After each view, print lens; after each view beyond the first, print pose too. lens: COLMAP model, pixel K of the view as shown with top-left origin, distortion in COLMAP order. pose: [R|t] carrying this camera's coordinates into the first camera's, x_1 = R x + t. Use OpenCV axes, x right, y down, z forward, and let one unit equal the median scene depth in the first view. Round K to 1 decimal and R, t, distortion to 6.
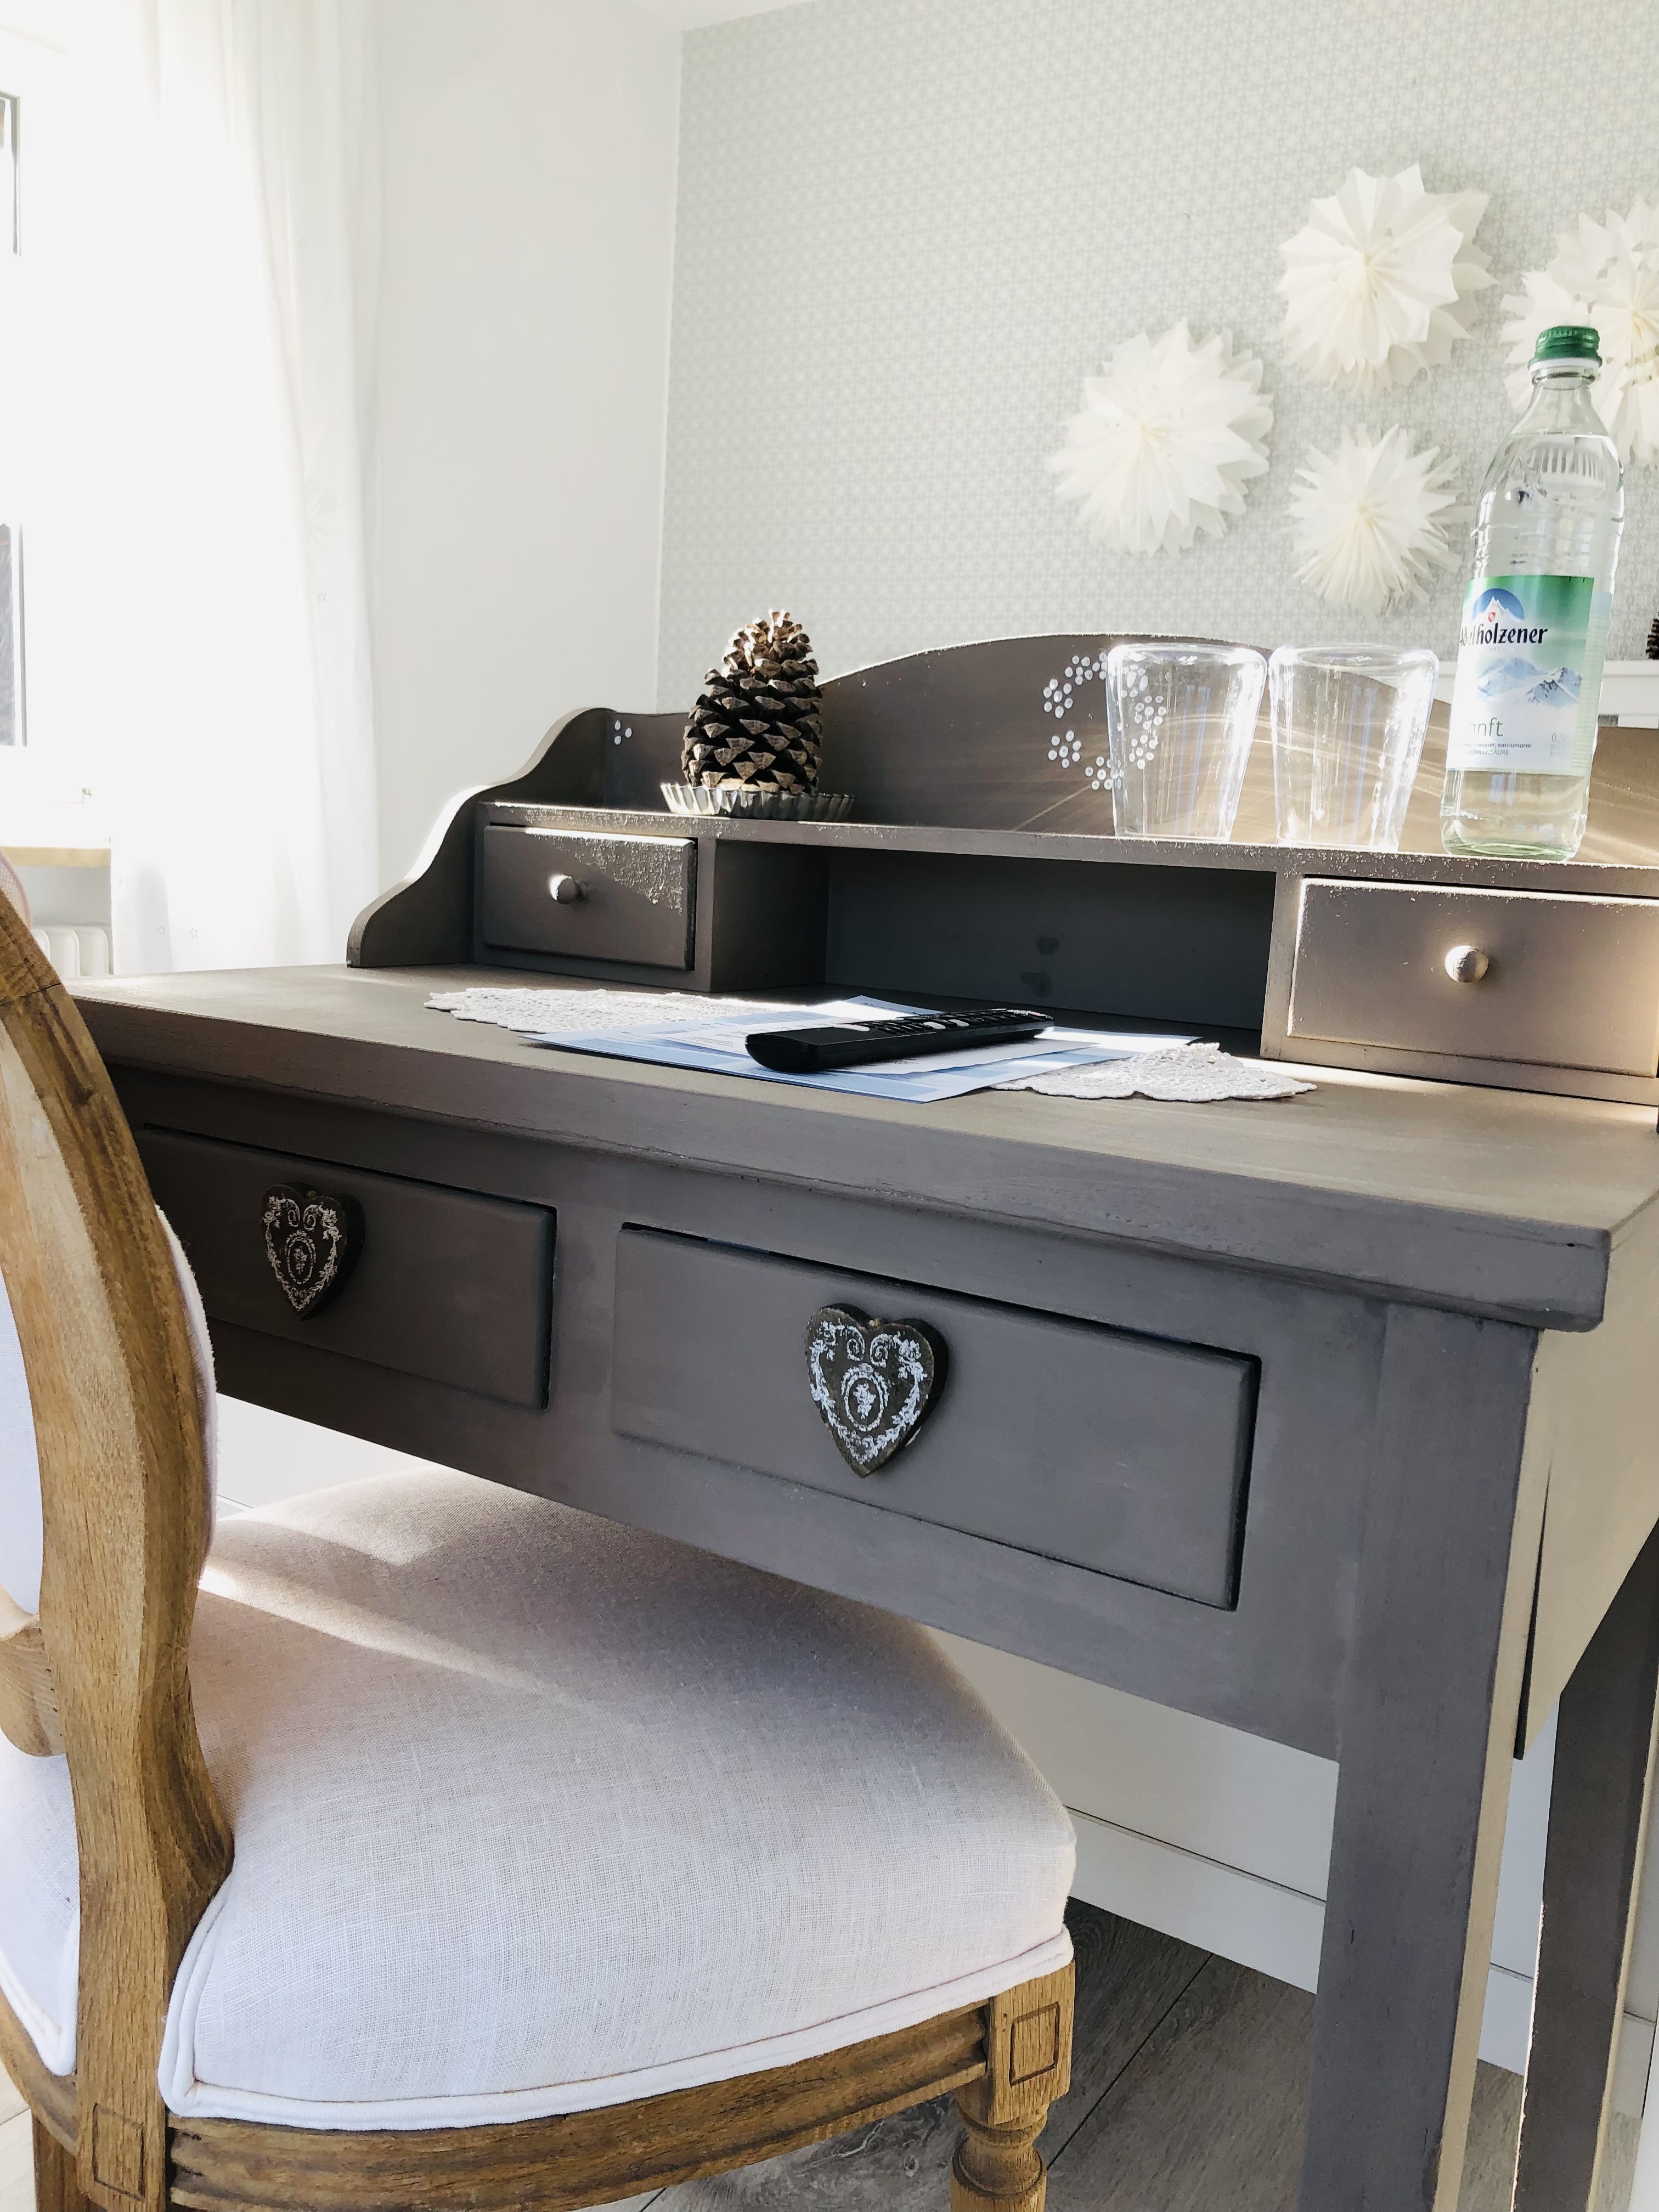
lens RADIAL K [[1798.8, 0, 815.1], [0, 1798.8, 1095.8], [0, 0, 1]] dist [0.027031, -0.015938]
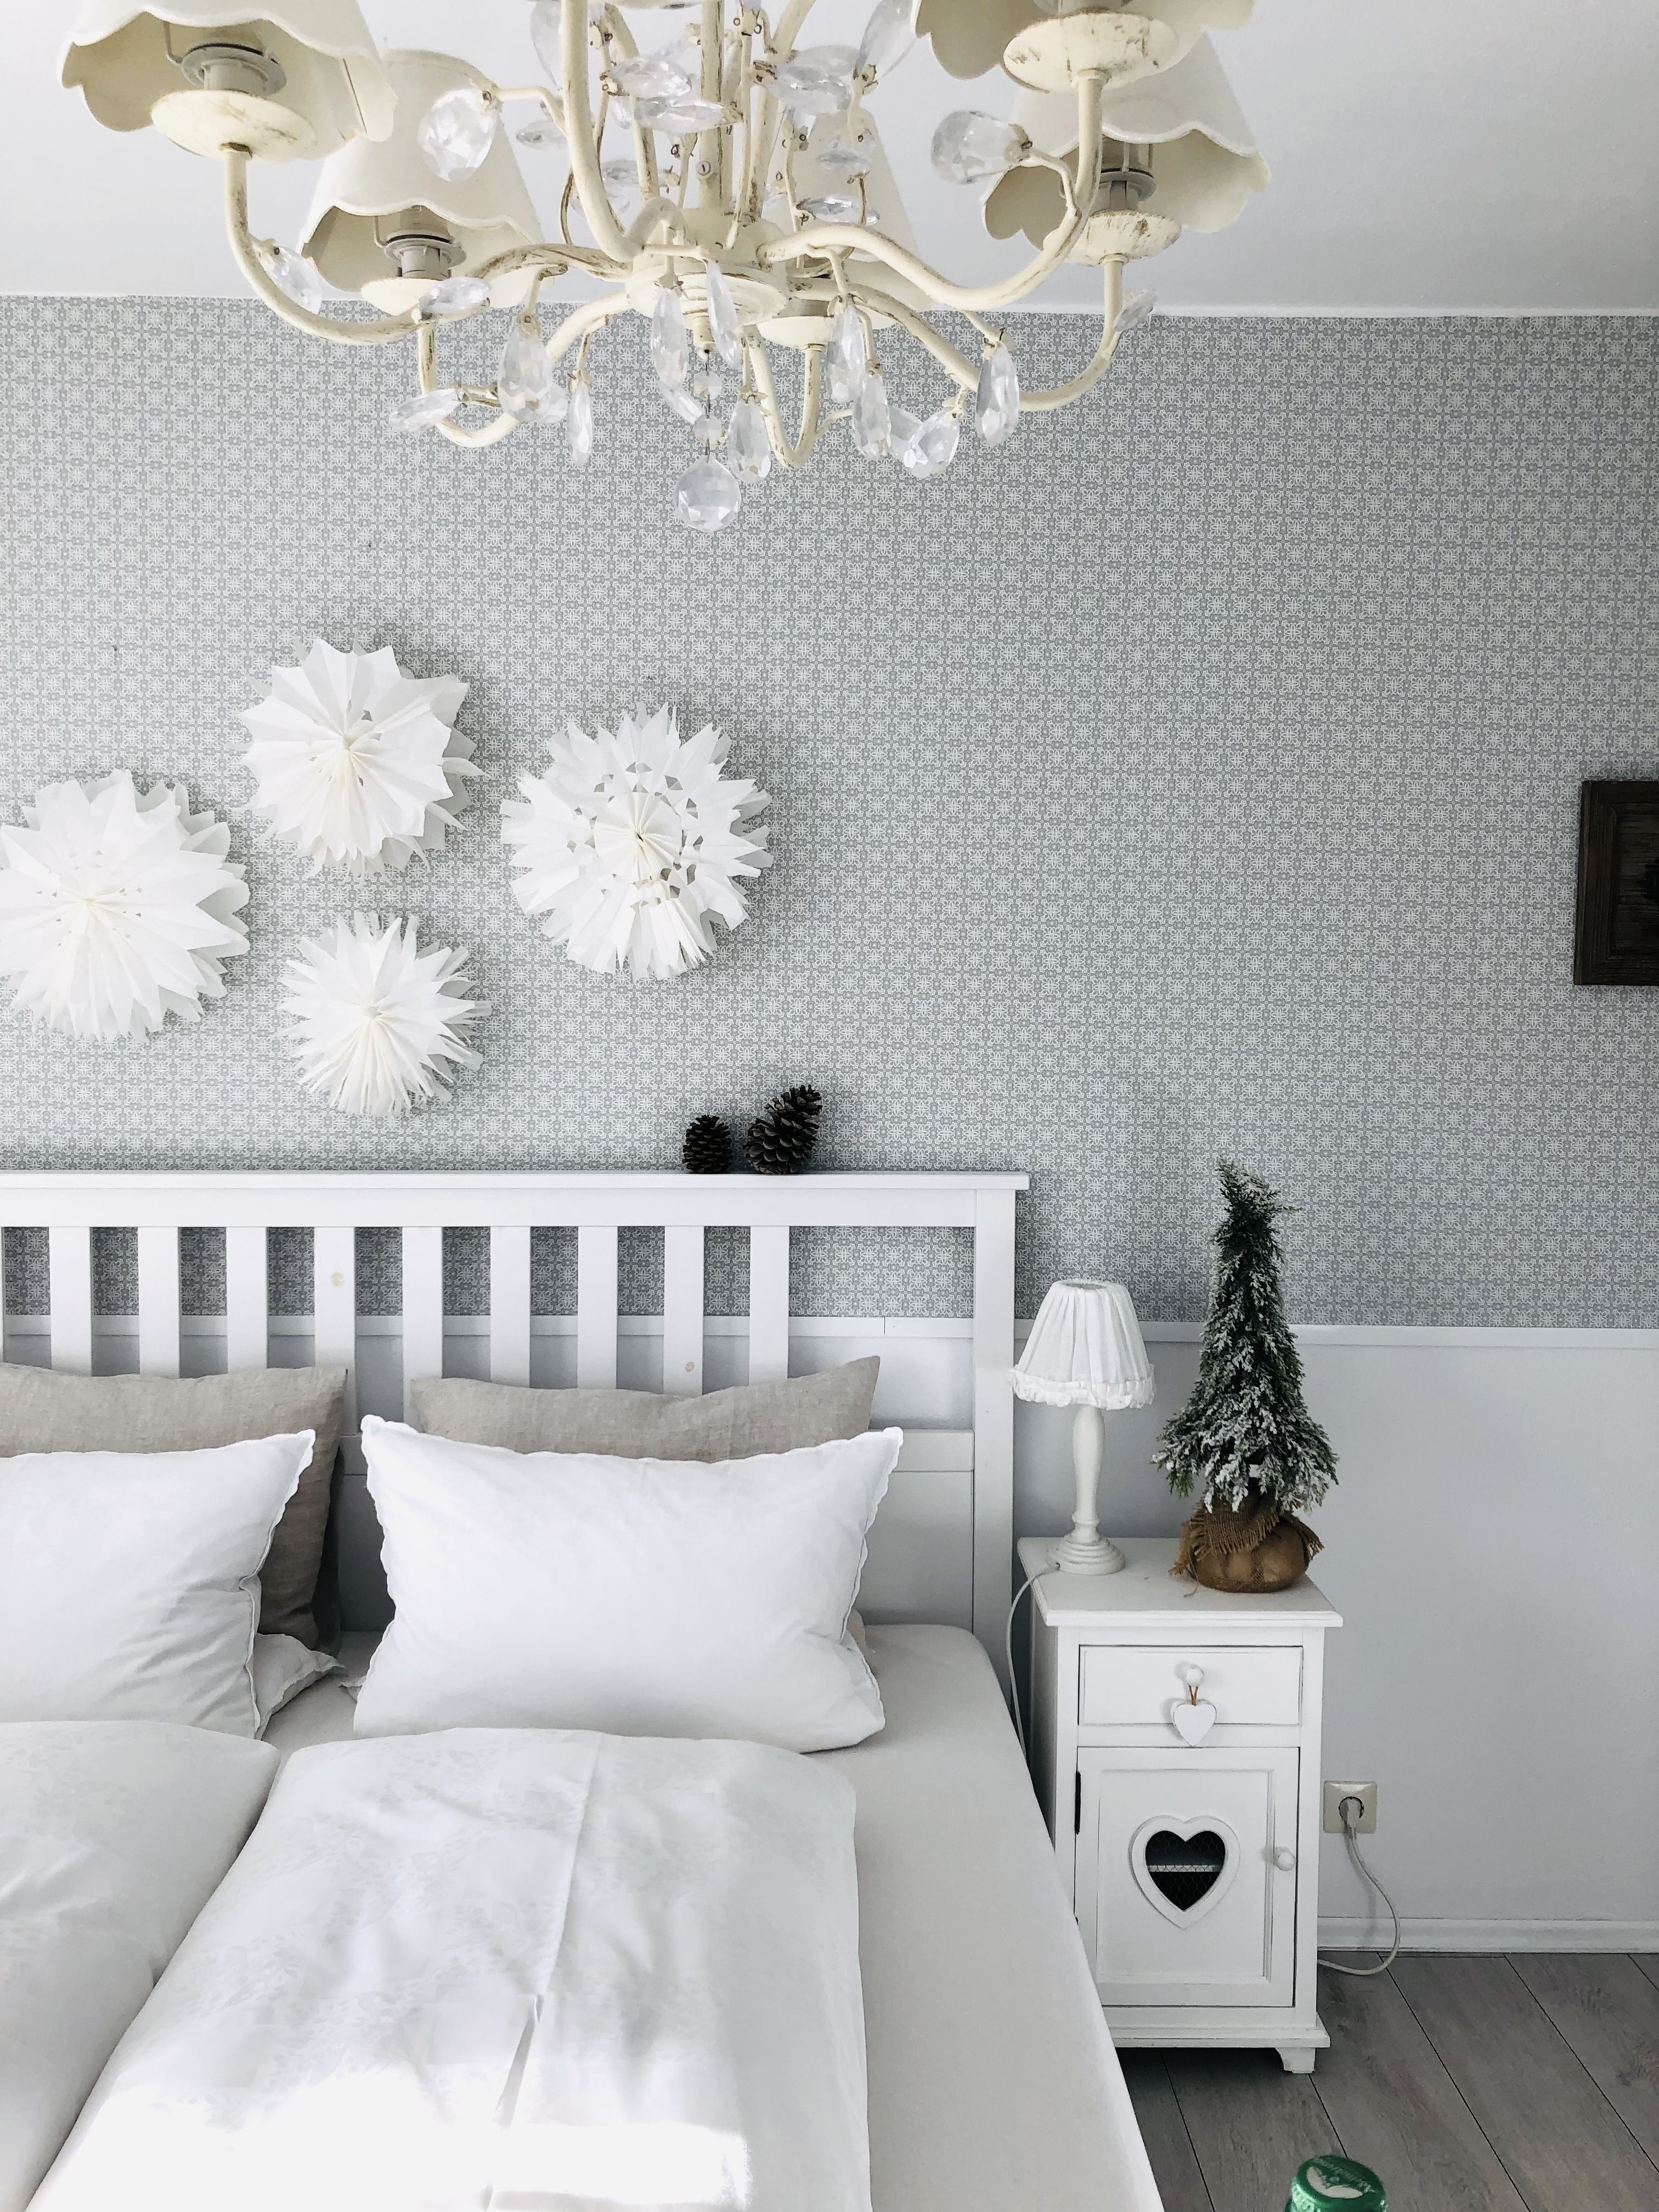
lens RADIAL K [[1798.8, 0, 853.4], [0, 1798.8, 1071.2], [0, 0, 1]] dist [0.027031, -0.015938]
pose [[0.809579, -0.082325, 0.581209, -0.021517], [0.124953, 0.991594, -0.033596, -0.237642], [-0.573557, 0.099822, 0.813061, 0.151285]]
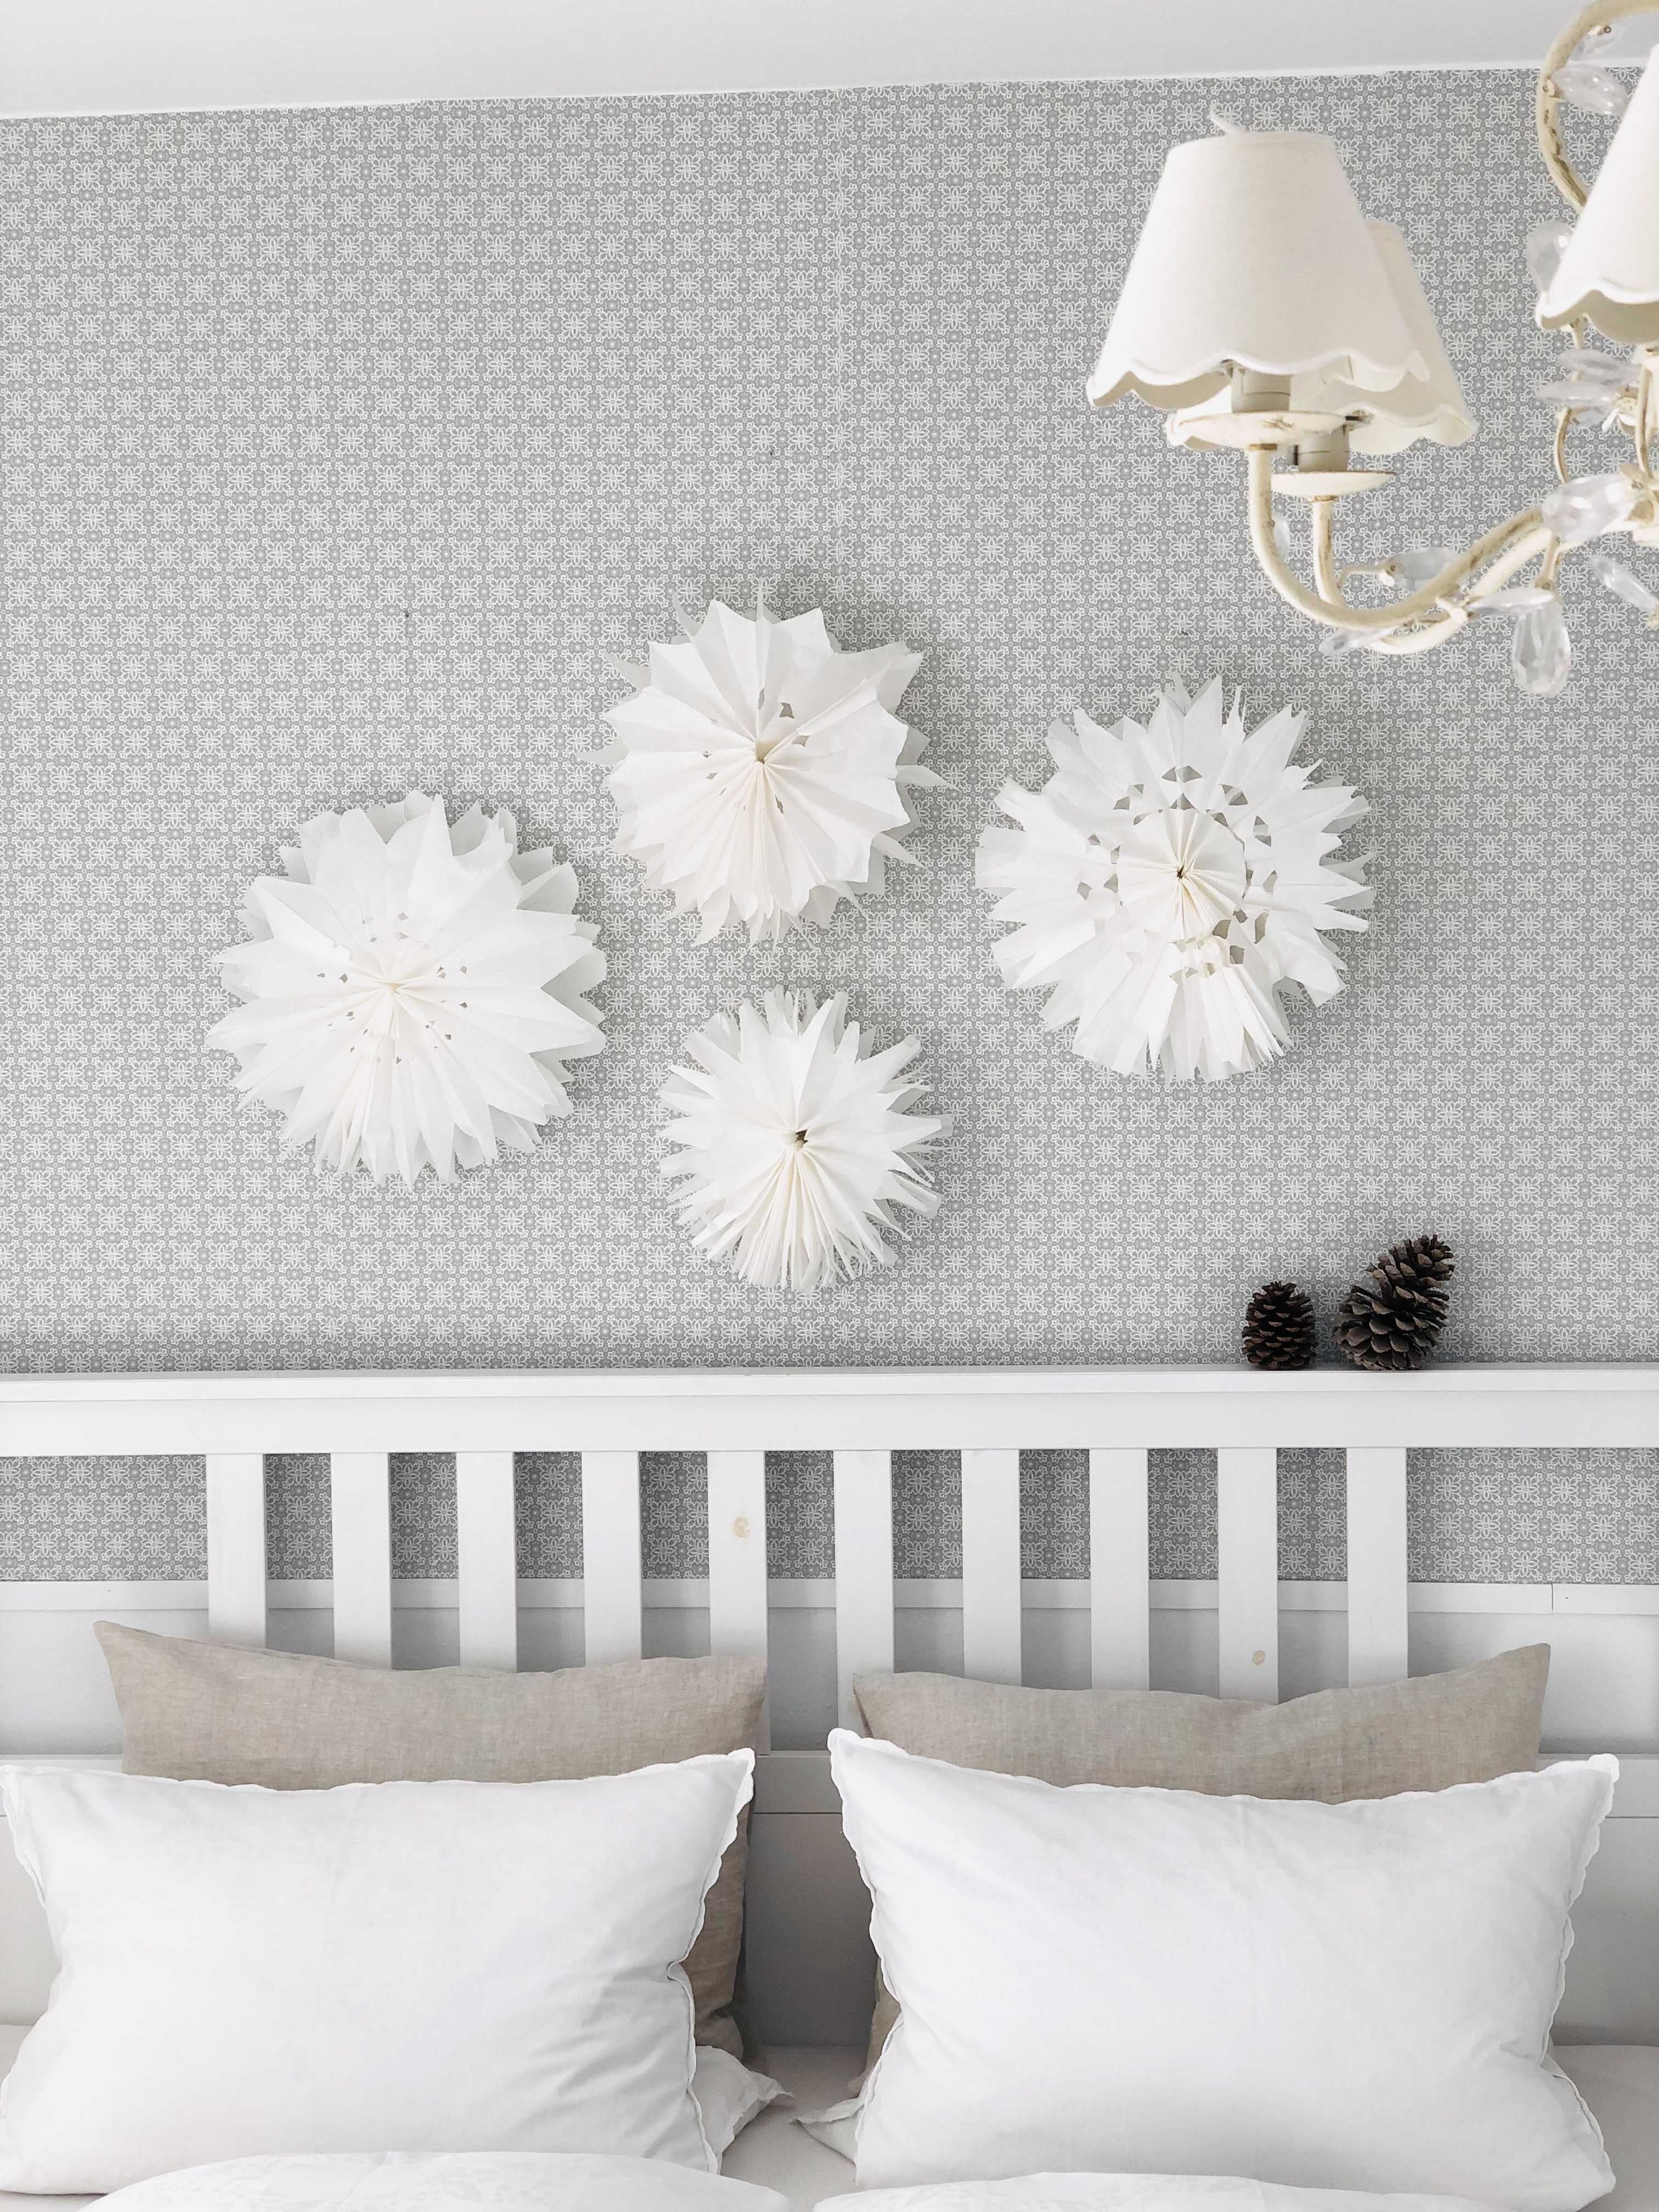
lens RADIAL K [[3315.4, 0, 822.4], [0, 3315.4, 1048.8], [0, 0, 1]] dist [0.054001, 0.000000]
pose [[0.863328, -0.091485, 0.496281, -0.239948], [0.136848, 0.989022, -0.055744, -0.292168], [-0.485734, 0.116040, 0.866370, 0.027693]]
